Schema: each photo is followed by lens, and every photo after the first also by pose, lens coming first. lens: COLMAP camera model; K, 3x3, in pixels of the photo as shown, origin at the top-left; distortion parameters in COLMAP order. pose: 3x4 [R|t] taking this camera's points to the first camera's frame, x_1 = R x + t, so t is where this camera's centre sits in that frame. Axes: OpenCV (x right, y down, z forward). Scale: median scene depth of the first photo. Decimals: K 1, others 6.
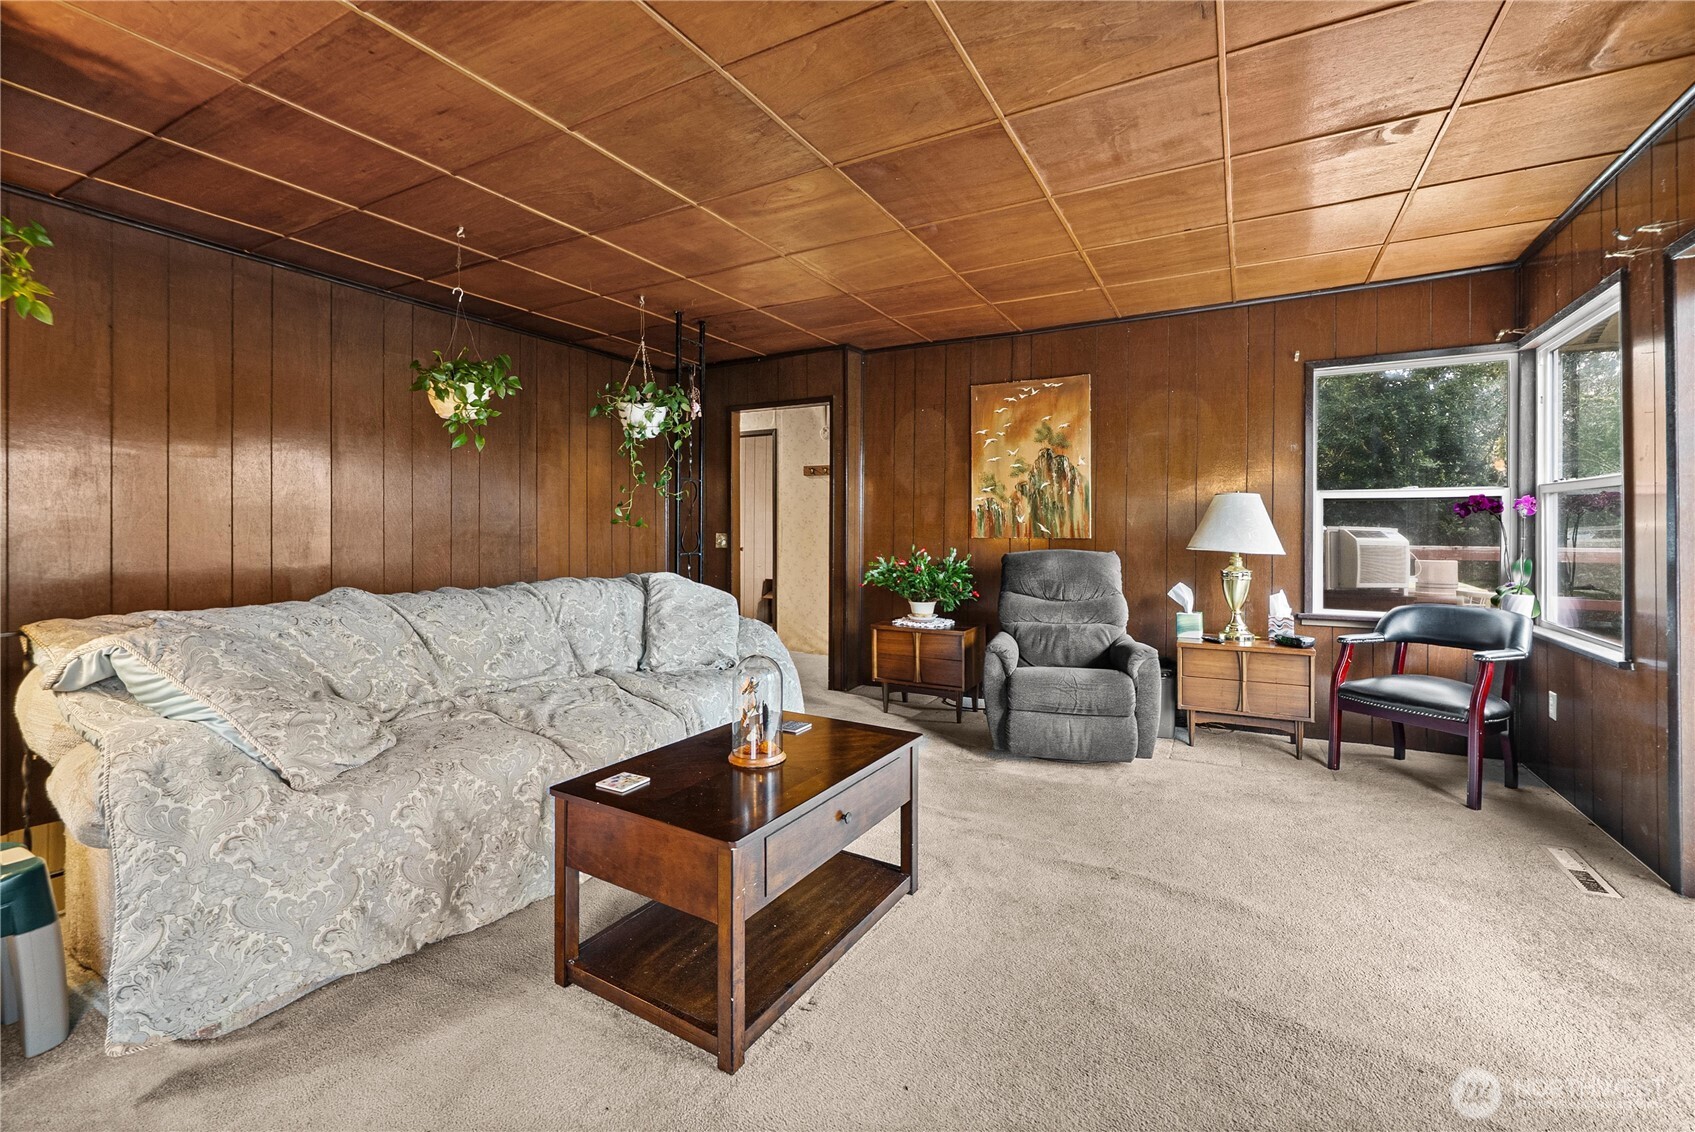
lens RADIAL K [[719.1, 0, 847.9], [0, 719.1, 525.3], [0, 0, 1]] dist [-0.001477, -0.000436]
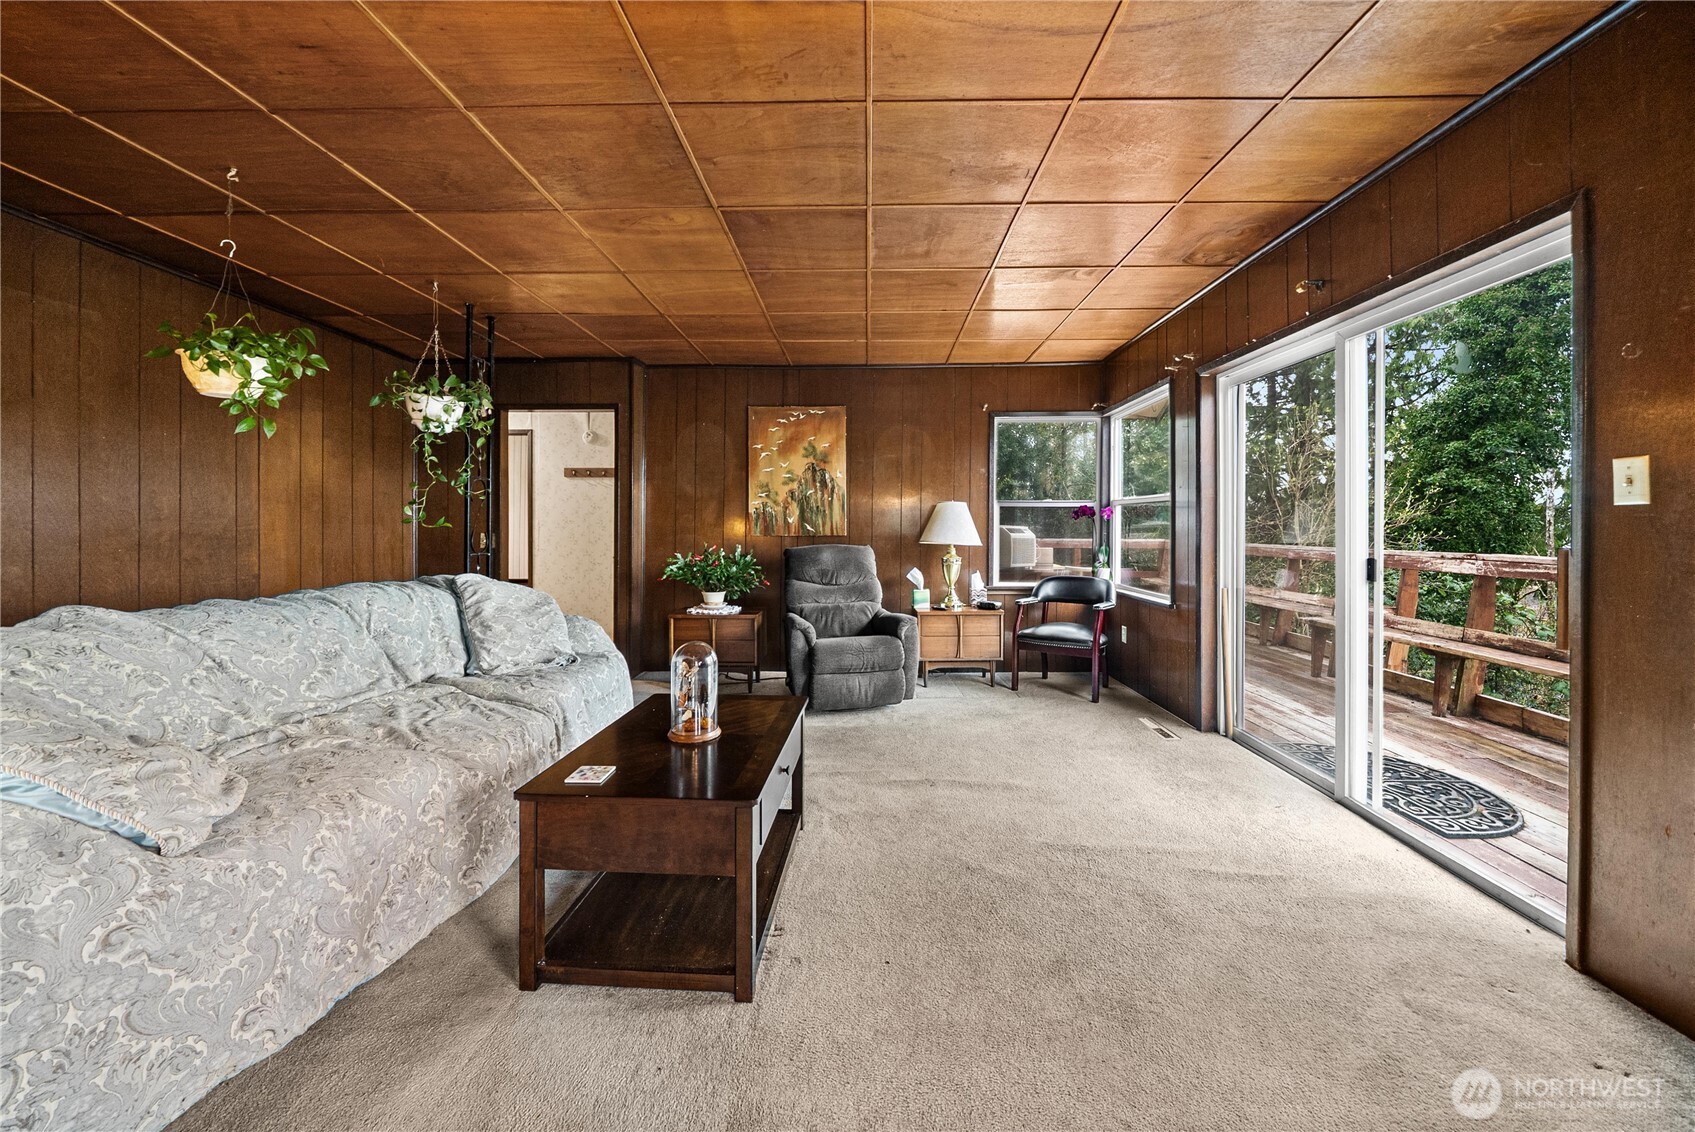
lens RADIAL K [[624.5, 0, 858.6], [0, 624.5, 527.4], [0, 0, 1]] dist [-0.004324, 0.000178]
pose [[0.884135, -0.001564, 0.467228, -0.211430], [-0.000084, 0.999994, 0.003505, 0.000397], [-0.467231, -0.003138, 0.884130, 0.017735]]
